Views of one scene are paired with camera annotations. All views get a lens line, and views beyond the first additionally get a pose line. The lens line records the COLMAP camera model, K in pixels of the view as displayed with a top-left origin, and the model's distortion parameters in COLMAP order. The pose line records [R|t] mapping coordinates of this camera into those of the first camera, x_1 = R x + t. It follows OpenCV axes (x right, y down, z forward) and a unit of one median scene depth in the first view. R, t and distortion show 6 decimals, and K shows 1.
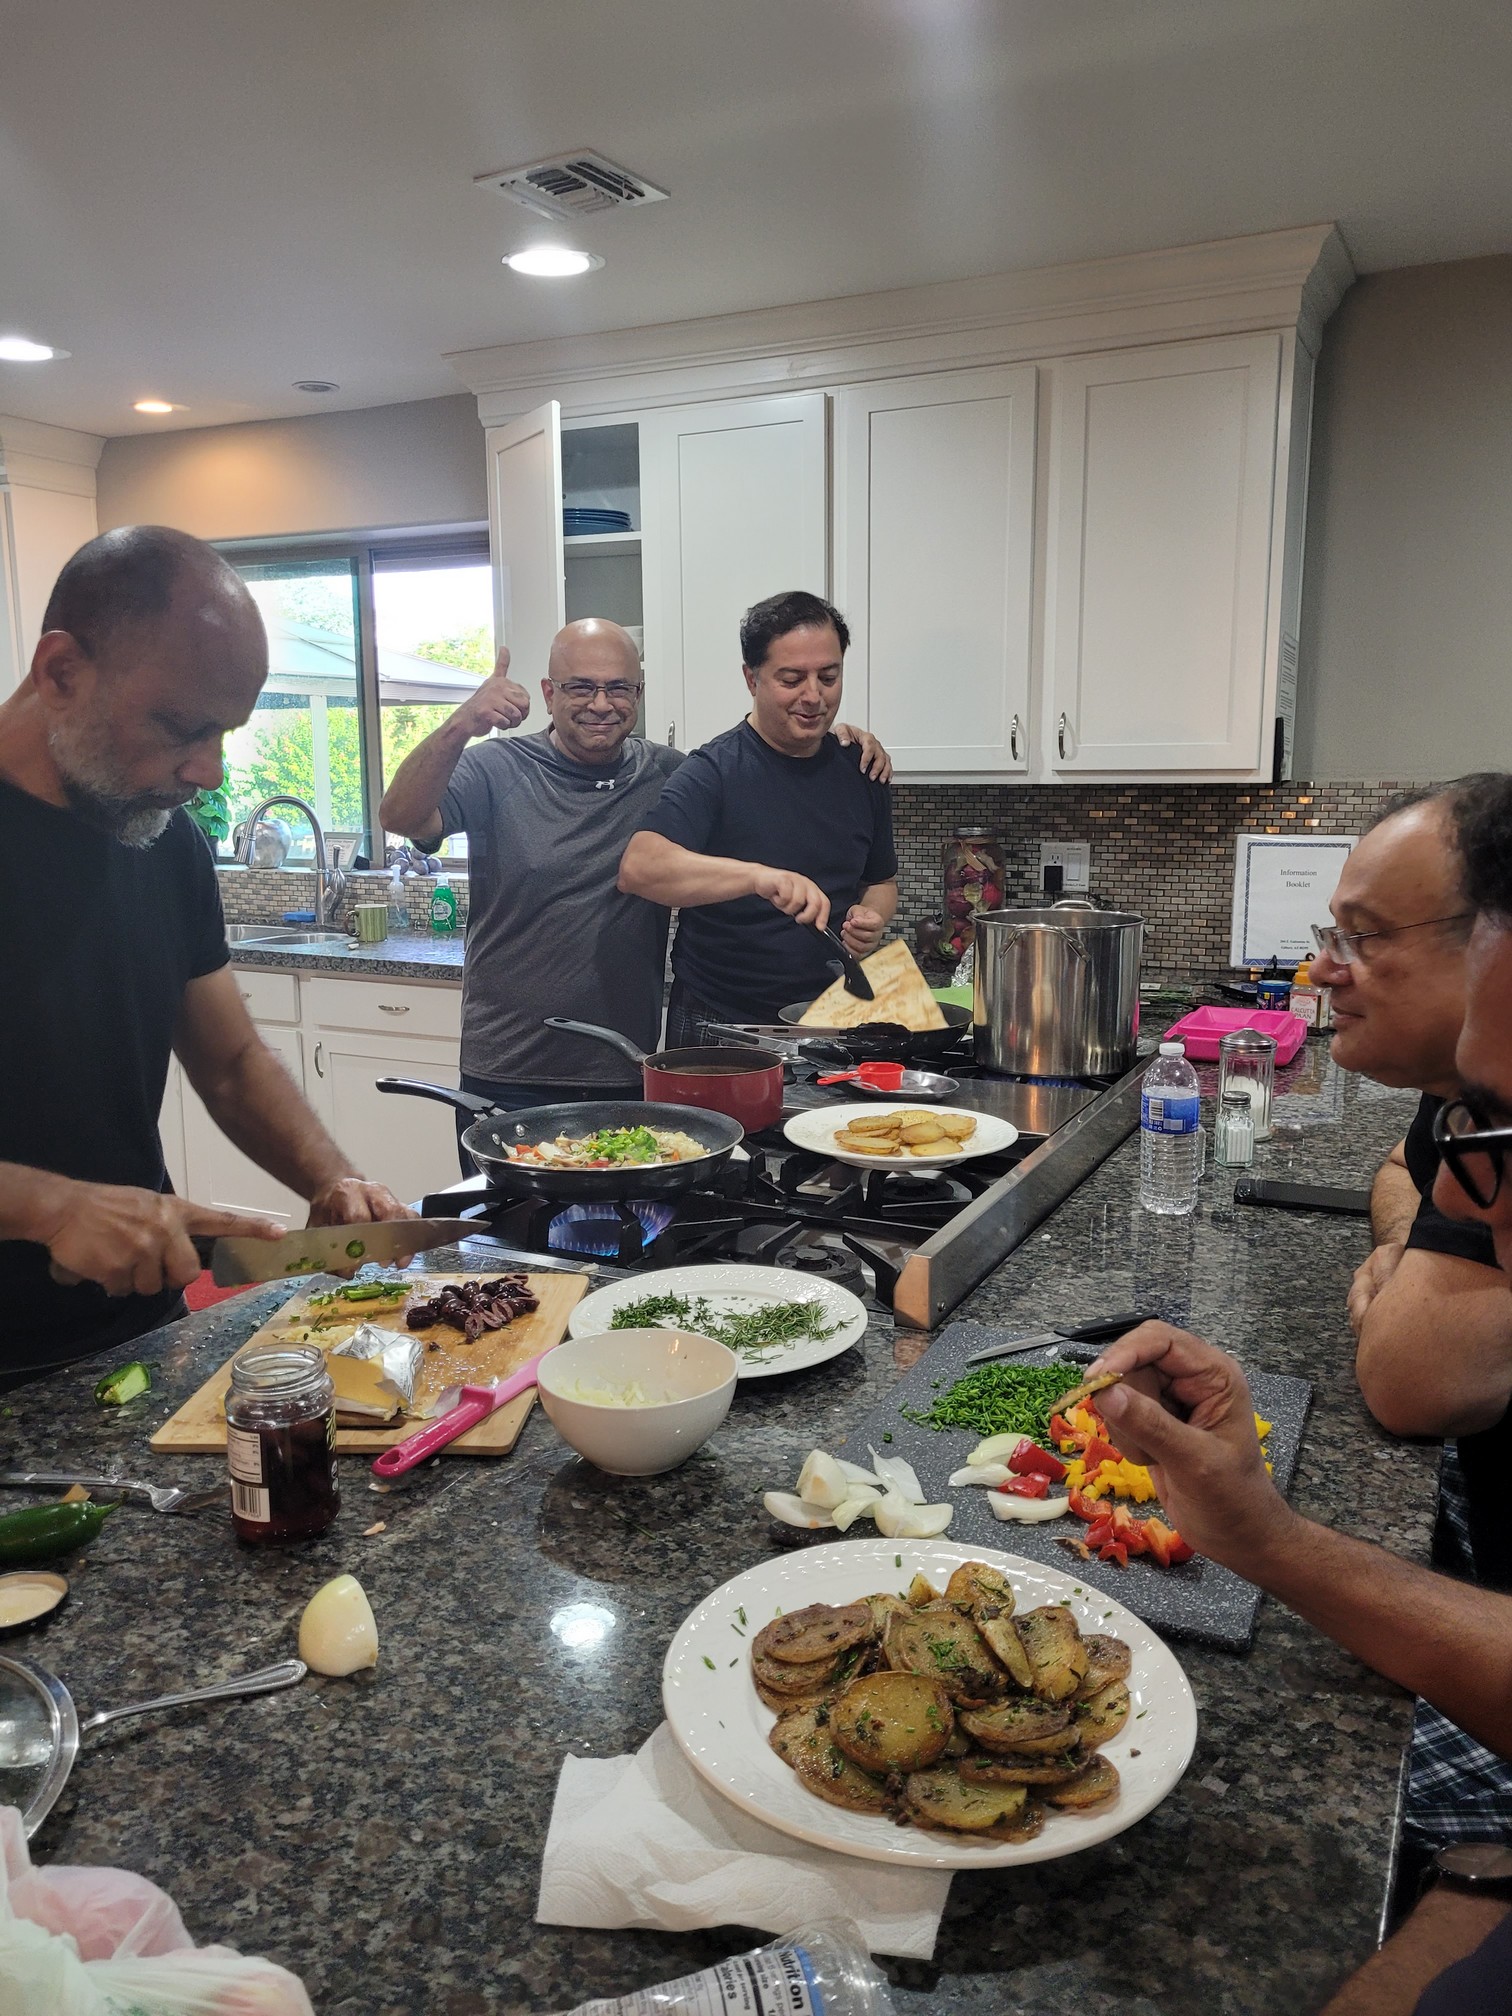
lens RADIAL K [[1532.5, 0, 754.6], [0, 1532.5, 1009.6], [0, 0, 1]] dist [-0.000338, 0.000551]
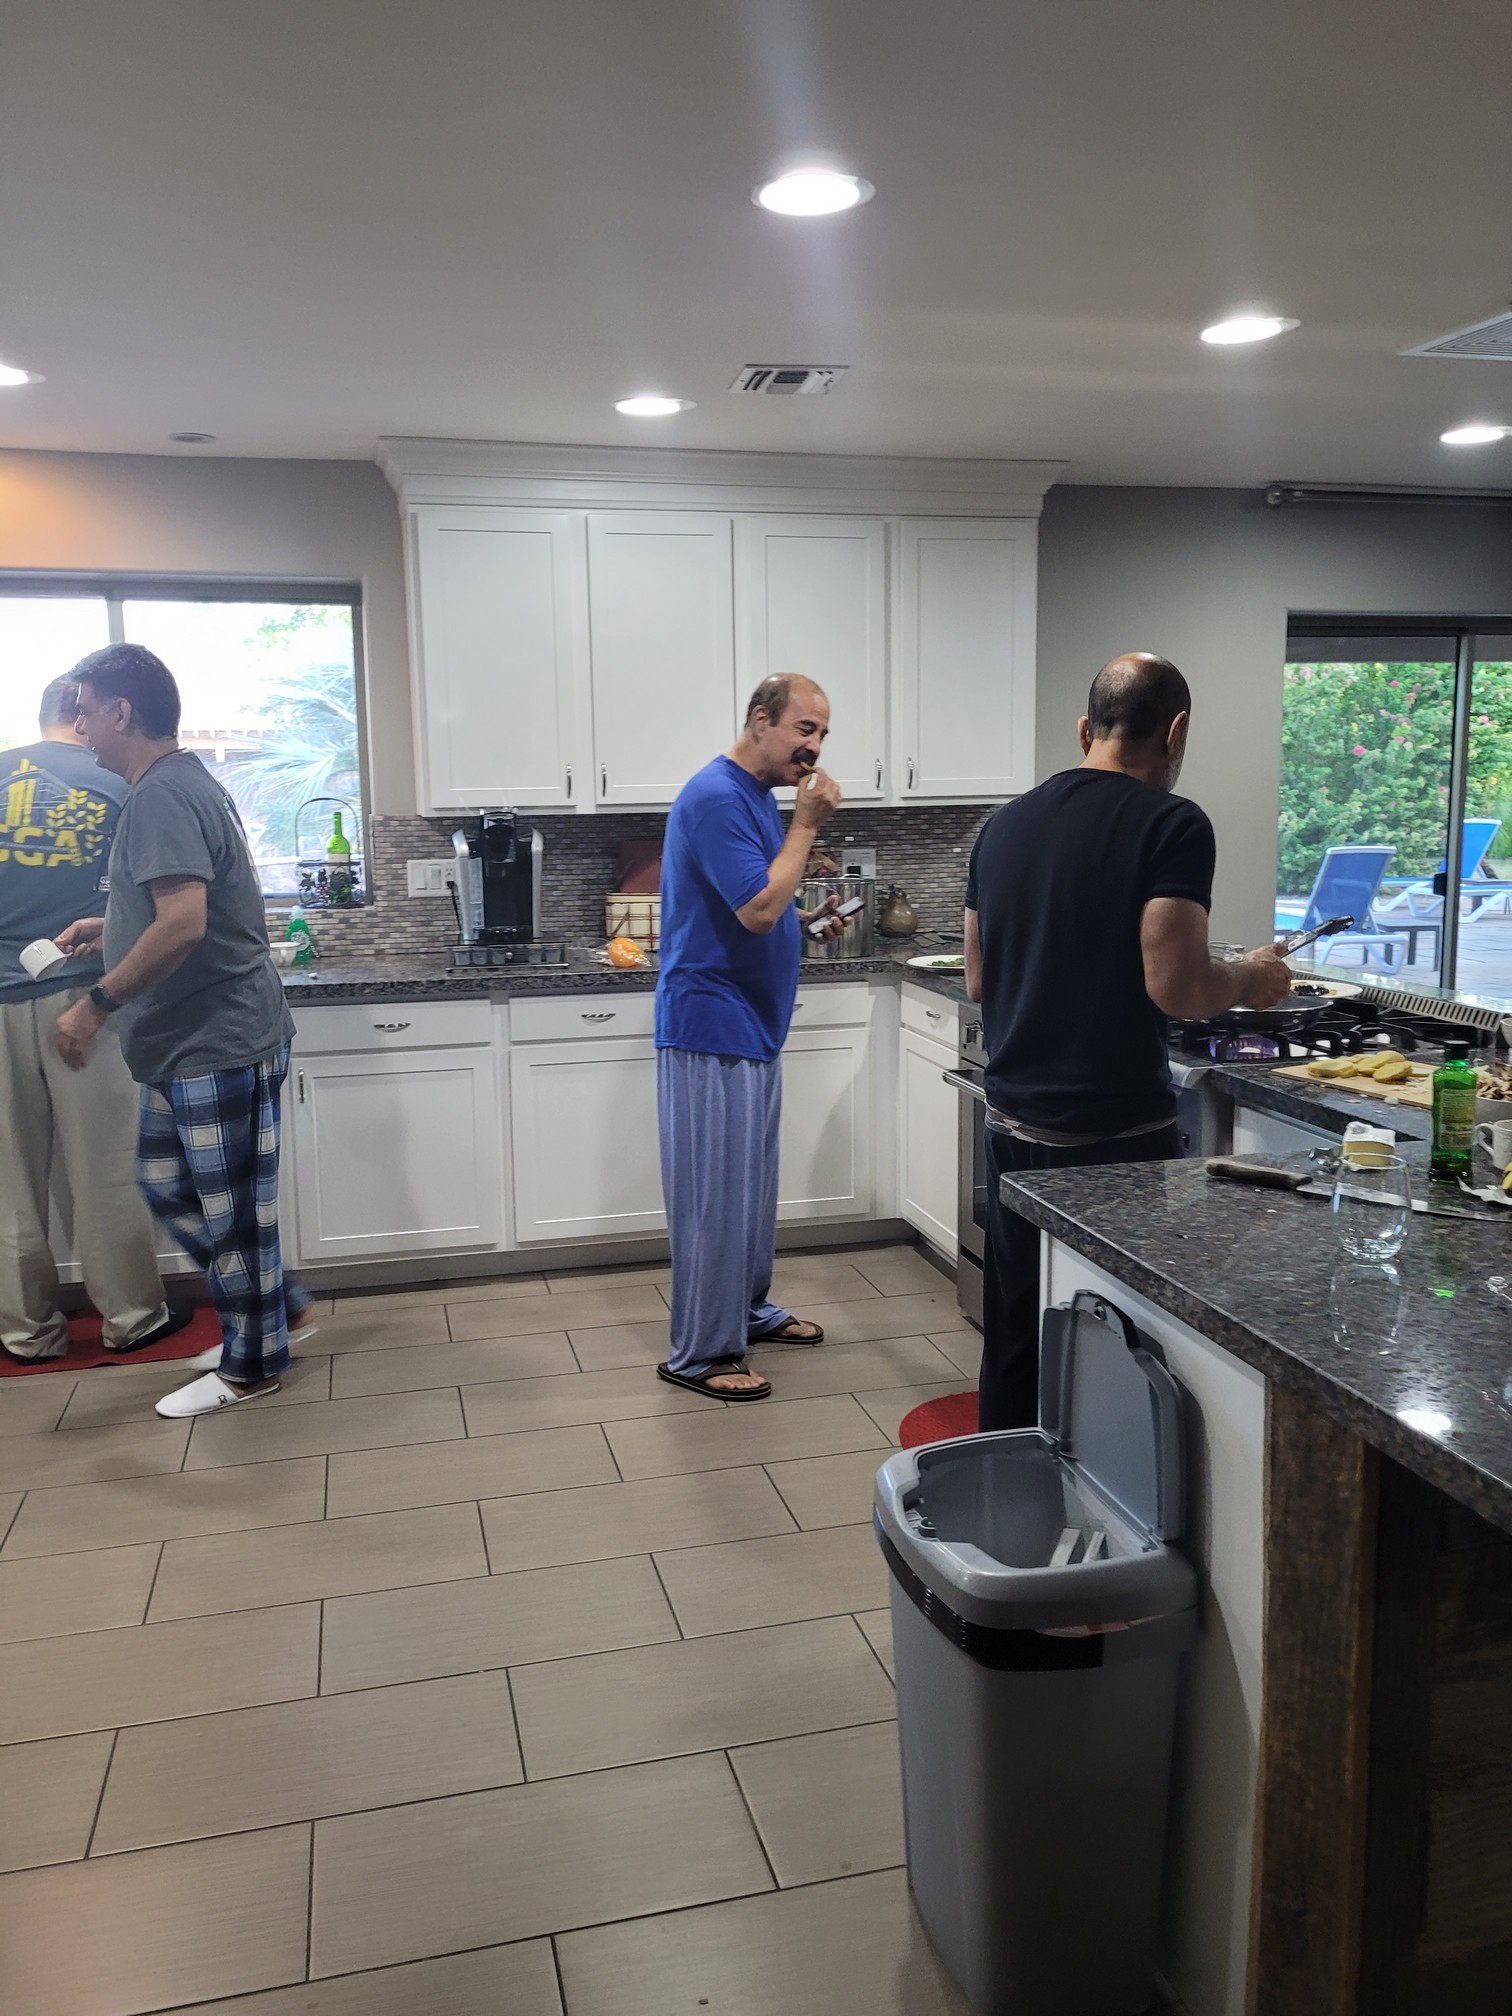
lens RADIAL K [[1555.3, 0, 764.6], [0, 1555.3, 1002.8], [0, 0, 1]] dist [0.005413, 0.006023]
pose [[0.757007, -0.097314, 0.646119, -0.809991], [0.121073, 0.992614, 0.007649, 0.008862], [-0.642091, 0.072437, 0.763198, -0.018008]]
